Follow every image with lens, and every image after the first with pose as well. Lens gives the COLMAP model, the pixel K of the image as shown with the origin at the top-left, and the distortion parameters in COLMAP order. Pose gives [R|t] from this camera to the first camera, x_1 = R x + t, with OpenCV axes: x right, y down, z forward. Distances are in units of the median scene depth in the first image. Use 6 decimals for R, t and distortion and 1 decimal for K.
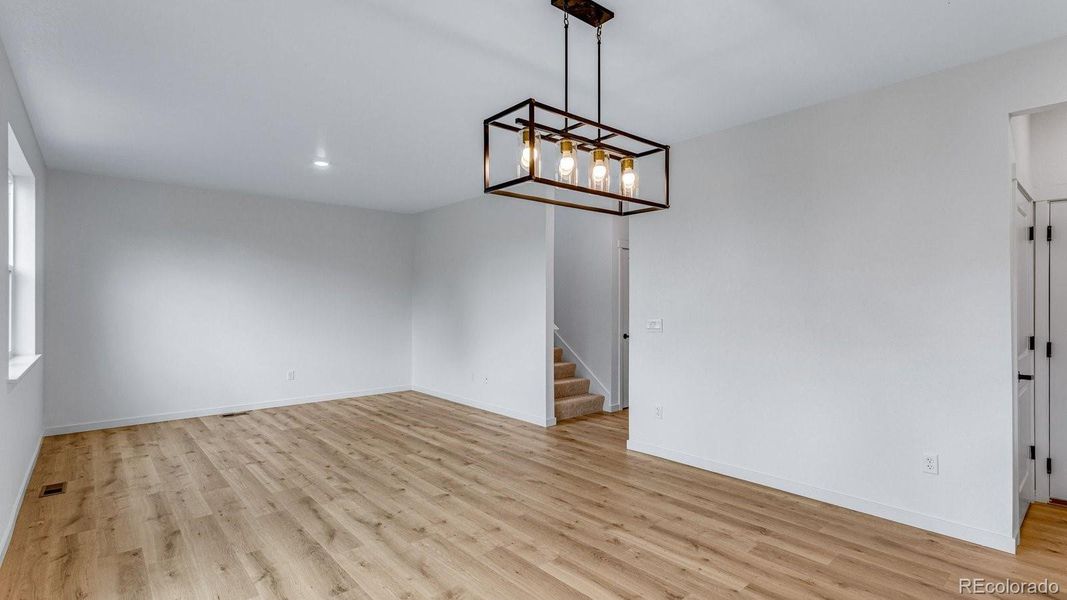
lens RADIAL K [[510.1, 0, 530.3], [0, 510.1, 299.5], [0, 0, 1]] dist [-0.001321, 0.000495]
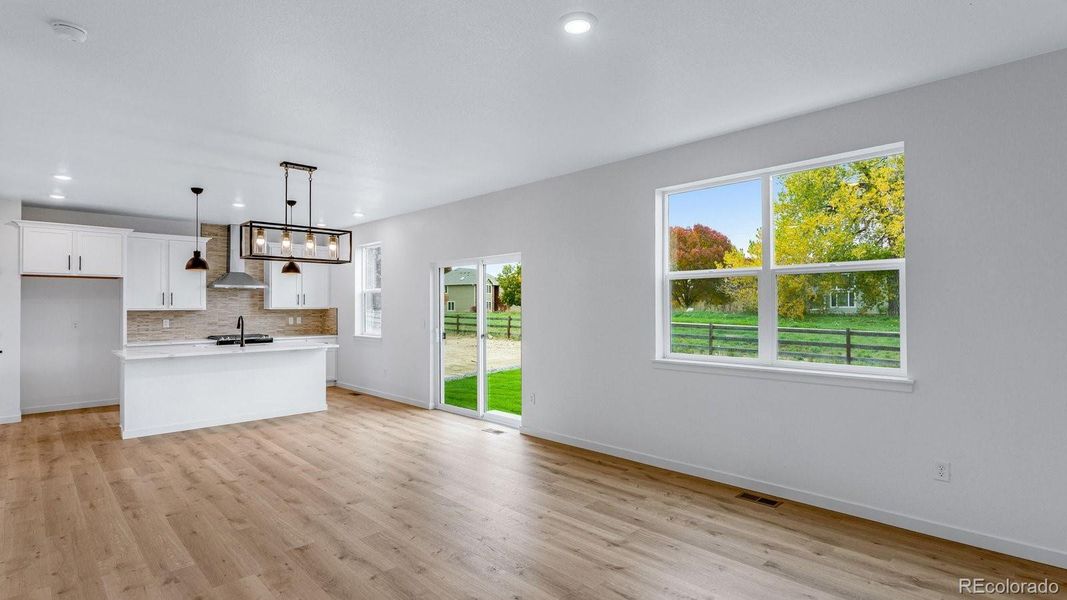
lens RADIAL K [[507.0, 0, 530.6], [0, 507.0, 309.0], [0, 0, 1]] dist [0.004414, 0.000658]
pose [[-0.998213, 0.005706, -0.059491, -0.416587], [0.005670, 0.999984, 0.000787, 0.004620], [0.059495, 0.000448, -0.998229, 1.819580]]
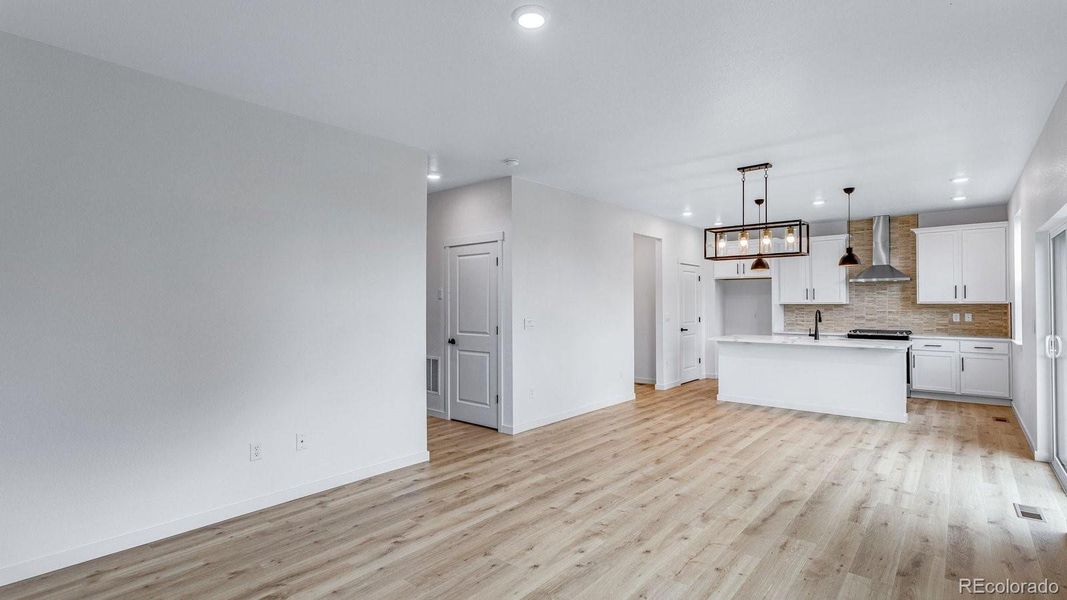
lens RADIAL K [[510.1, 0, 548.1], [0, 510.1, 295.8], [0, 0, 1]] dist [-0.001321, 0.000495]
pose [[-0.176957, 0.016092, 0.984087, -1.092549], [-0.002650, 0.999855, -0.016827, 0.007620], [-0.984215, -0.005585, -0.176889, 1.321108]]
